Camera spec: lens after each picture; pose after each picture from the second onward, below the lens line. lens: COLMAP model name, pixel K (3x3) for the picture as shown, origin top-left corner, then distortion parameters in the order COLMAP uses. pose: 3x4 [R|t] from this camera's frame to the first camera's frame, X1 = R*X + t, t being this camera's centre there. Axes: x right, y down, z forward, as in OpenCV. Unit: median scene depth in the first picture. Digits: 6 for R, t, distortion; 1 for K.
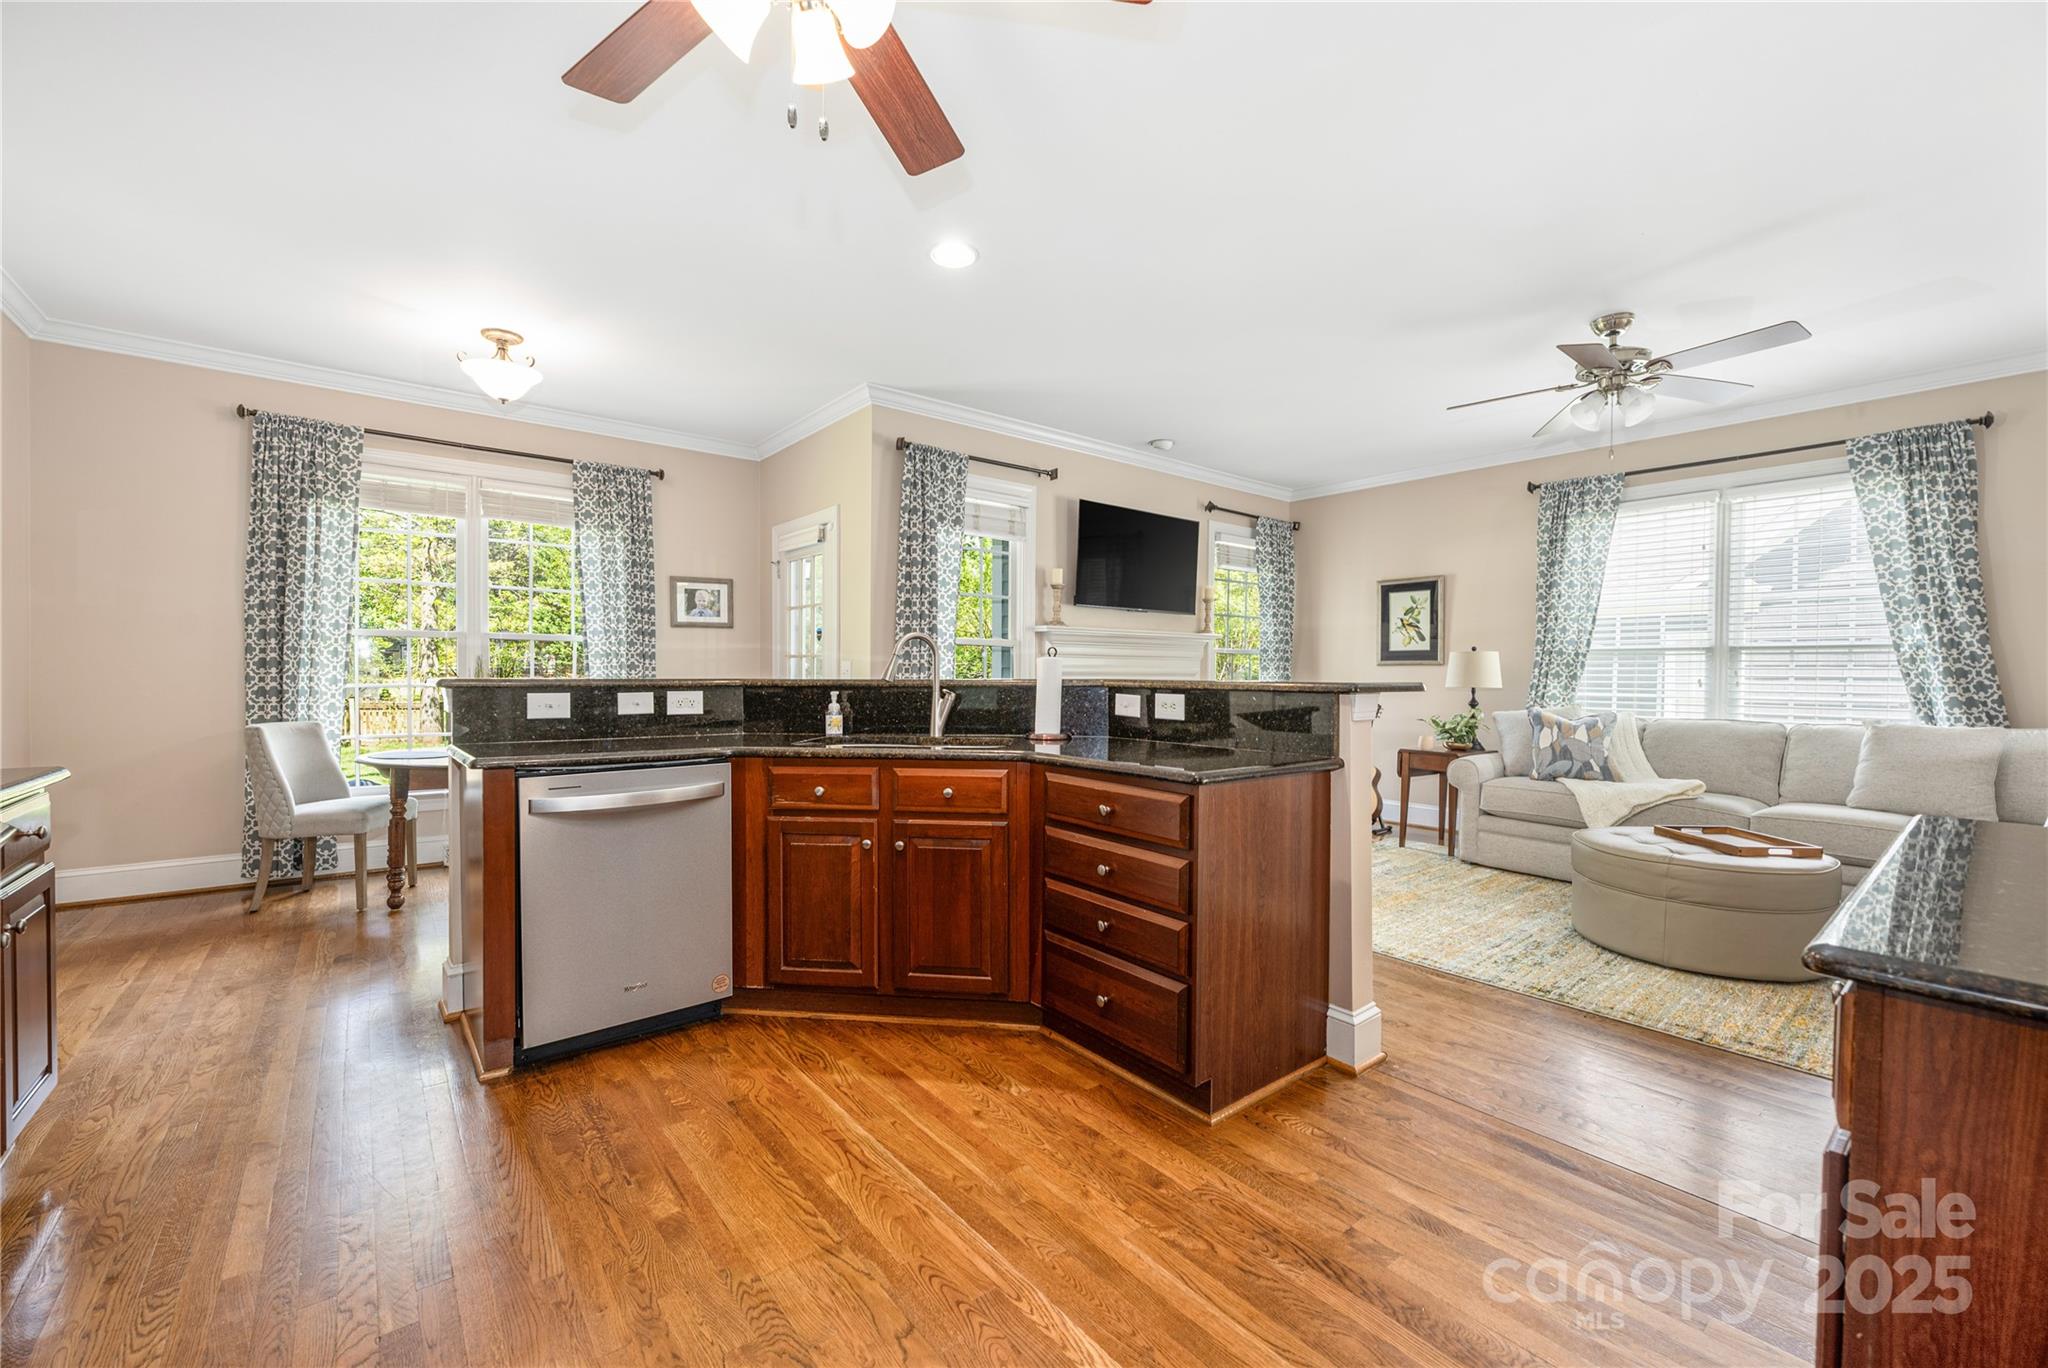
lens RADIAL K [[823.0, 0, 1021.8], [0, 823.0, 688.2], [0, 0, 1]] dist [-0.002837, -0.000121]
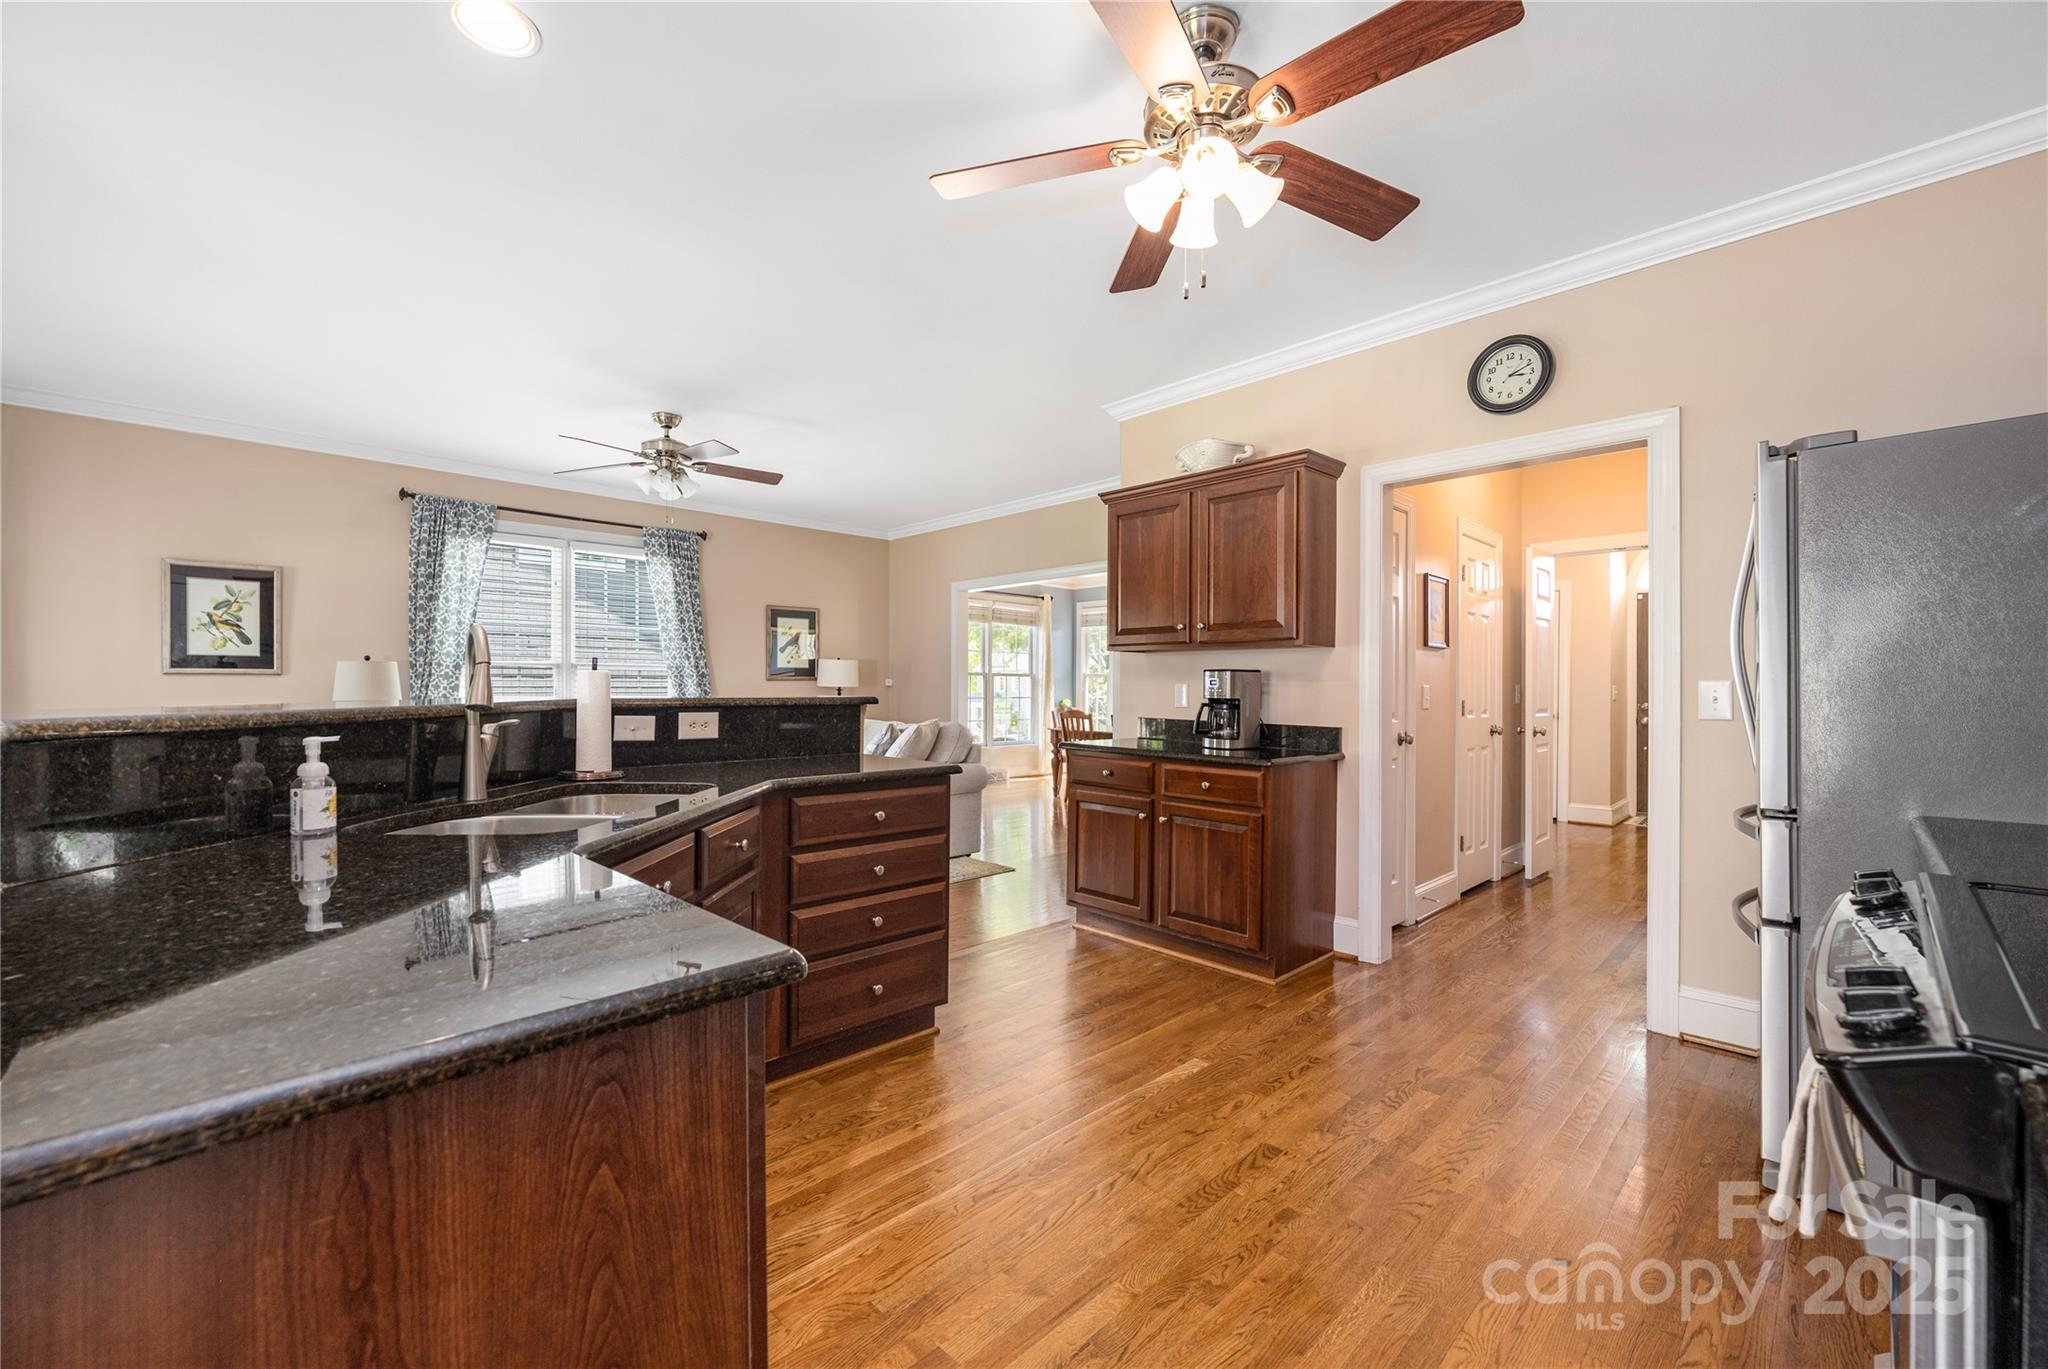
lens RADIAL K [[817.4, 0, 1014.8], [0, 817.4, 686.8], [0, 0, 1]] dist [-0.001976, -0.000066]
pose [[-0.089850, -0.006678, 0.995933, -0.487408], [0.015360, 0.999849, 0.008090, -0.014856], [-0.995837, 0.016025, -0.089734, 0.439800]]
